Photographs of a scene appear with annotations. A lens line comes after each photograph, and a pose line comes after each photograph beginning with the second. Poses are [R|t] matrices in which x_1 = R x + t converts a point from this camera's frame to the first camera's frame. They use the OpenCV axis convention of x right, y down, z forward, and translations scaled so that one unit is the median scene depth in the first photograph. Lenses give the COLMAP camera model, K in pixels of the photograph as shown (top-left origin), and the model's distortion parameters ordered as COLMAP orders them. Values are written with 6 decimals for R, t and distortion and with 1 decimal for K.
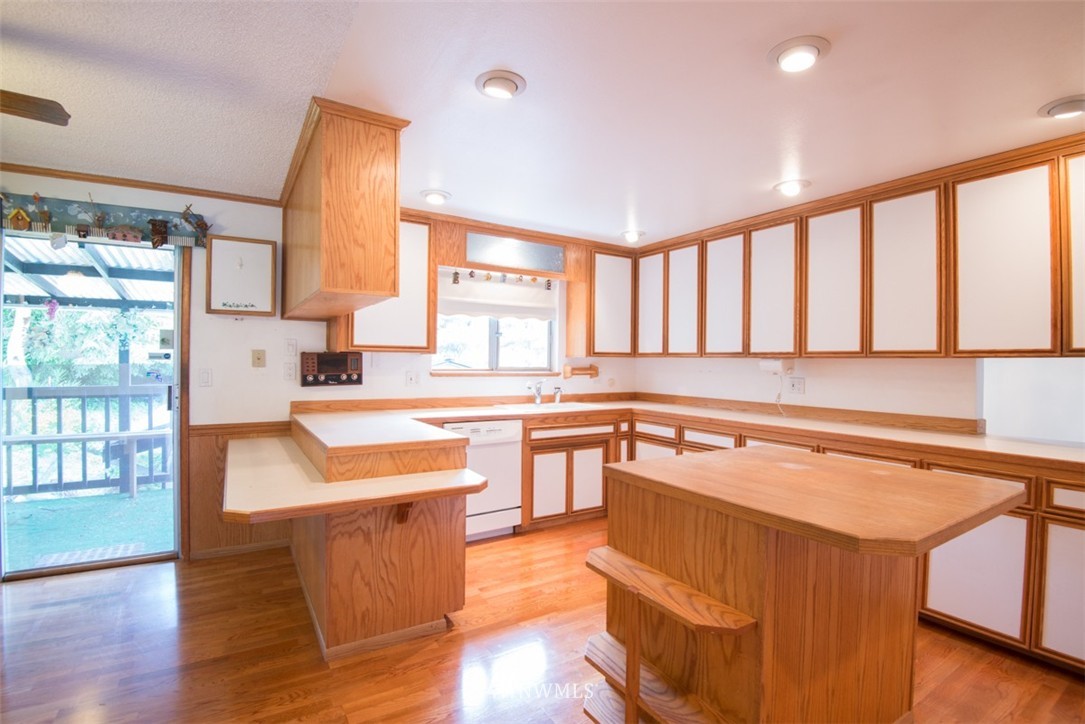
lens RADIAL K [[501.1, 0, 544.1], [0, 501.1, 359.3], [0, 0, 1]] dist [-0.020645, -0.013721]
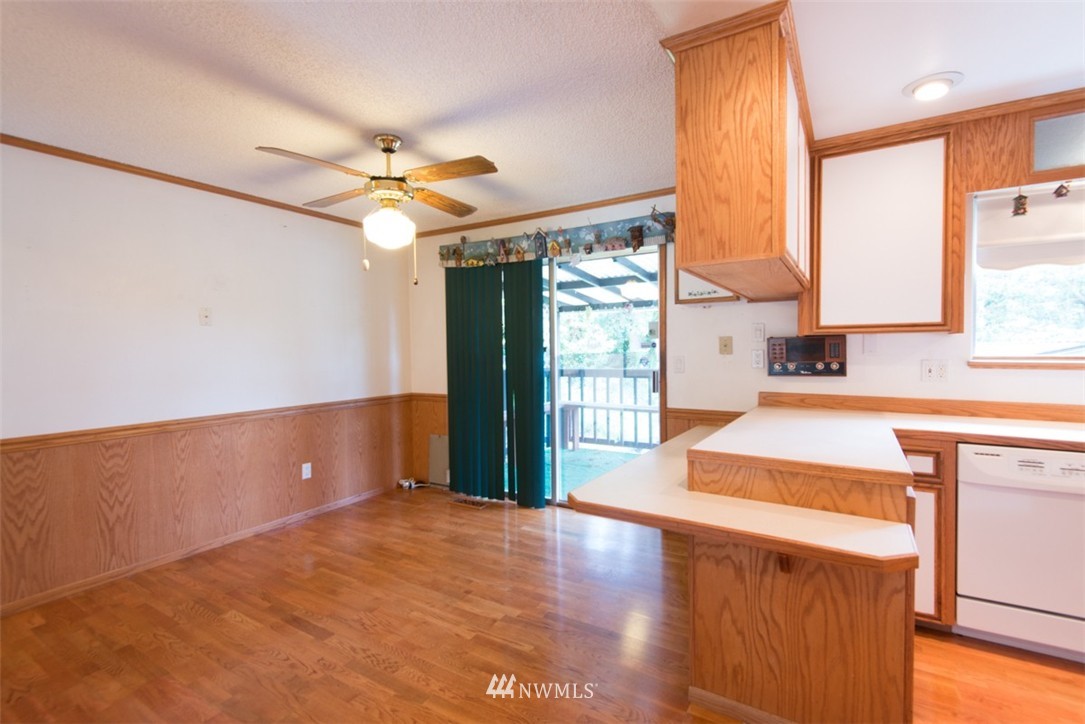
lens RADIAL K [[492.1, 0, 541.5], [0, 492.1, 359.9], [0, 0, 1]] dist [0.024451, -0.013191]
pose [[0.434526, 0.008416, -0.900620, 0.176506], [0.019148, 0.999644, 0.018580, 0.002089], [0.900456, -0.025319, 0.434210, 0.330084]]
